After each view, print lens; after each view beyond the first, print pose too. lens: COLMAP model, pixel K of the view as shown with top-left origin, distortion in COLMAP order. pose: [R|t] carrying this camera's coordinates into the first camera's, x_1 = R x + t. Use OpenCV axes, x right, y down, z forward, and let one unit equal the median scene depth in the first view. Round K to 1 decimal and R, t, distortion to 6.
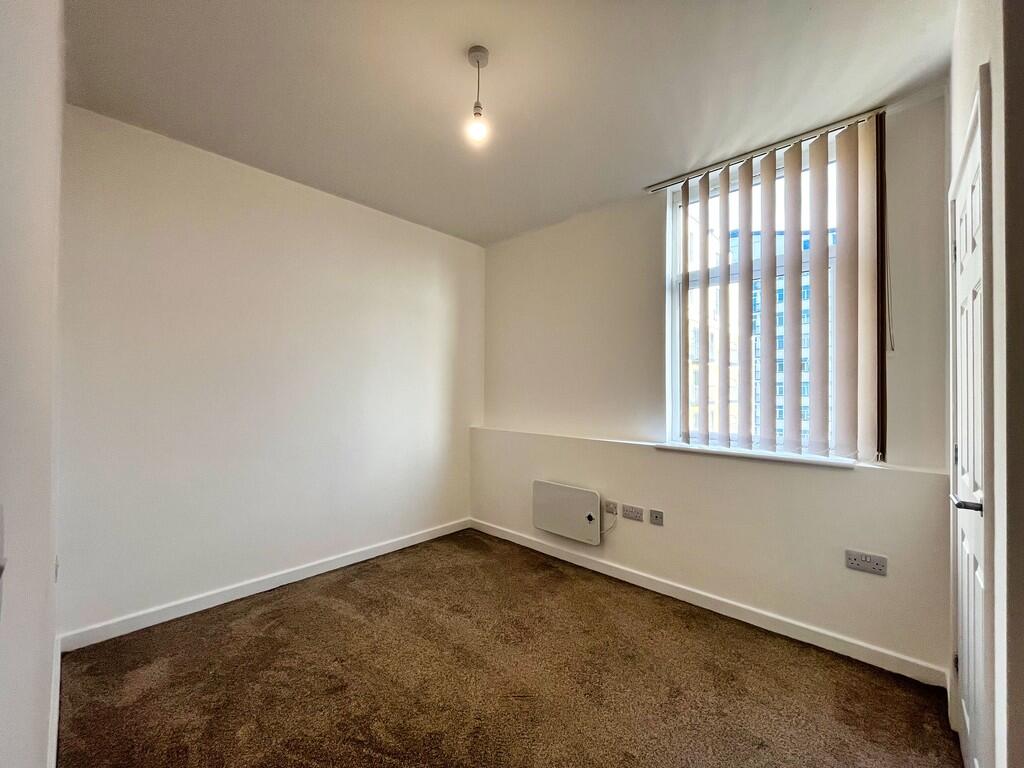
lens RADIAL K [[418.0, 0, 512.0], [0, 418.0, 384.0], [0, 0, 1]] dist [-0.001020, 0.000022]
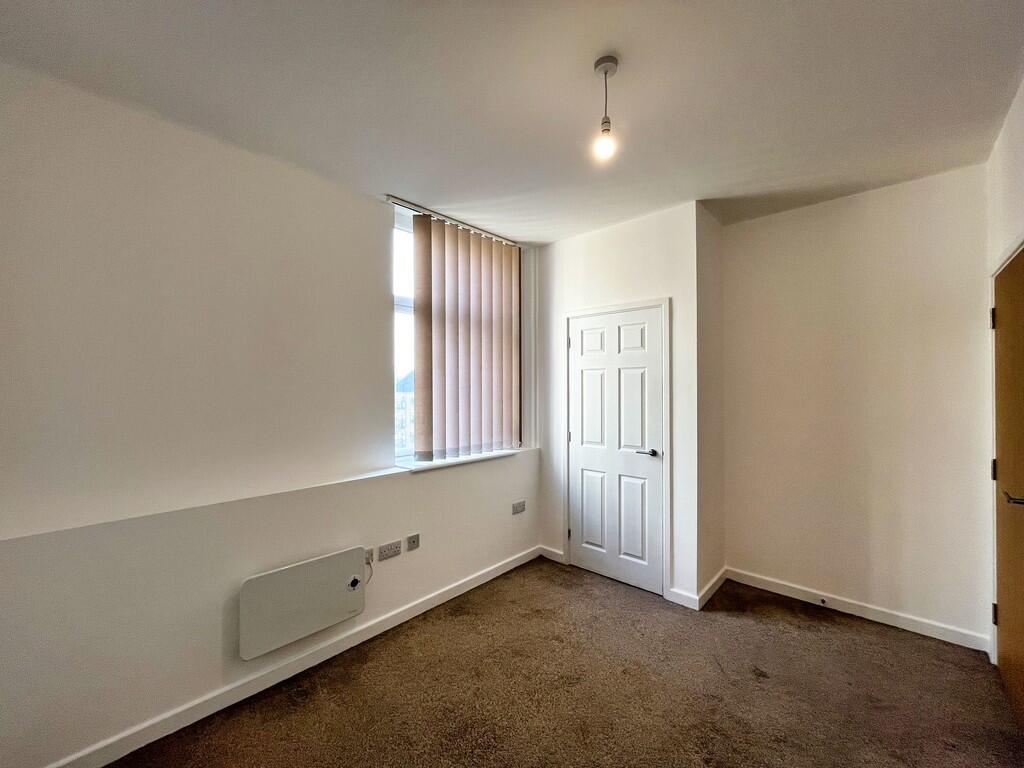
lens RADIAL K [[411.7, 0, 502.2], [0, 411.7, 385.1], [0, 0, 1]] dist [-0.000811, -0.000168]
pose [[0.003888, 0.000345, 0.999992, -0.705663], [-0.011411, 0.999935, -0.000300, -0.062476], [-0.999927, -0.011410, 0.003892, 0.880830]]
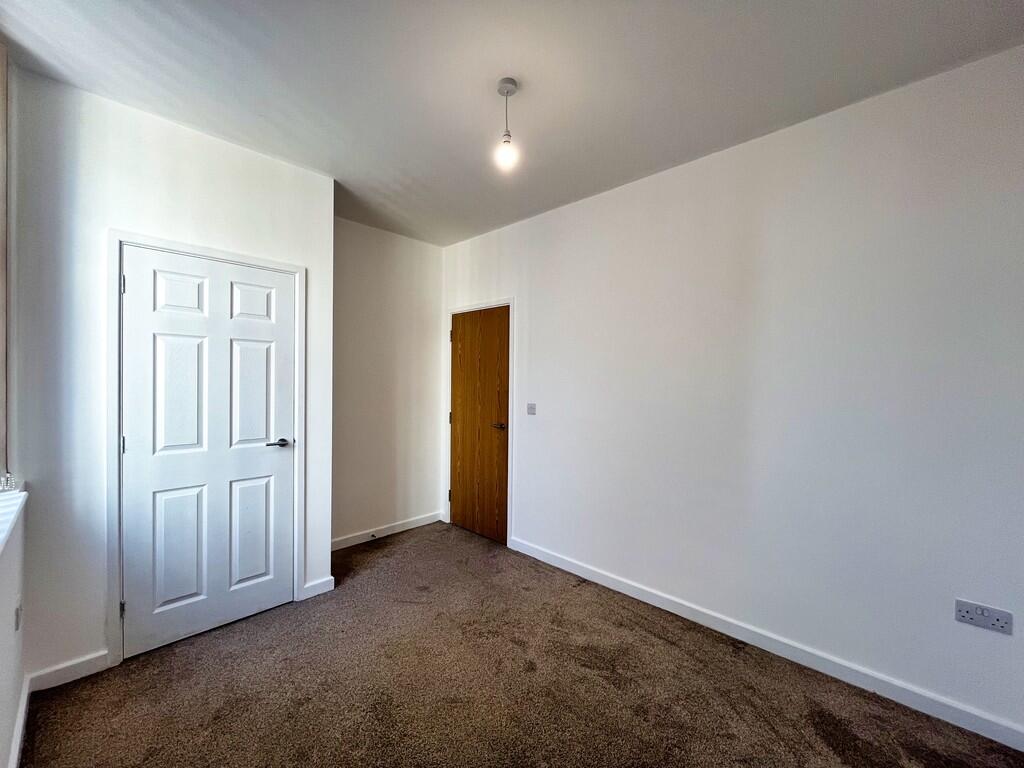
lens RADIAL K [[418.0, 0, 512.0], [0, 418.0, 384.0], [0, 0, 1]] dist [-0.001020, 0.000022]
pose [[-0.999754, -0.018894, 0.011597, -0.085599], [-0.018988, 0.999787, -0.008046, -0.019451], [-0.011442, -0.008264, -0.999900, 1.482492]]
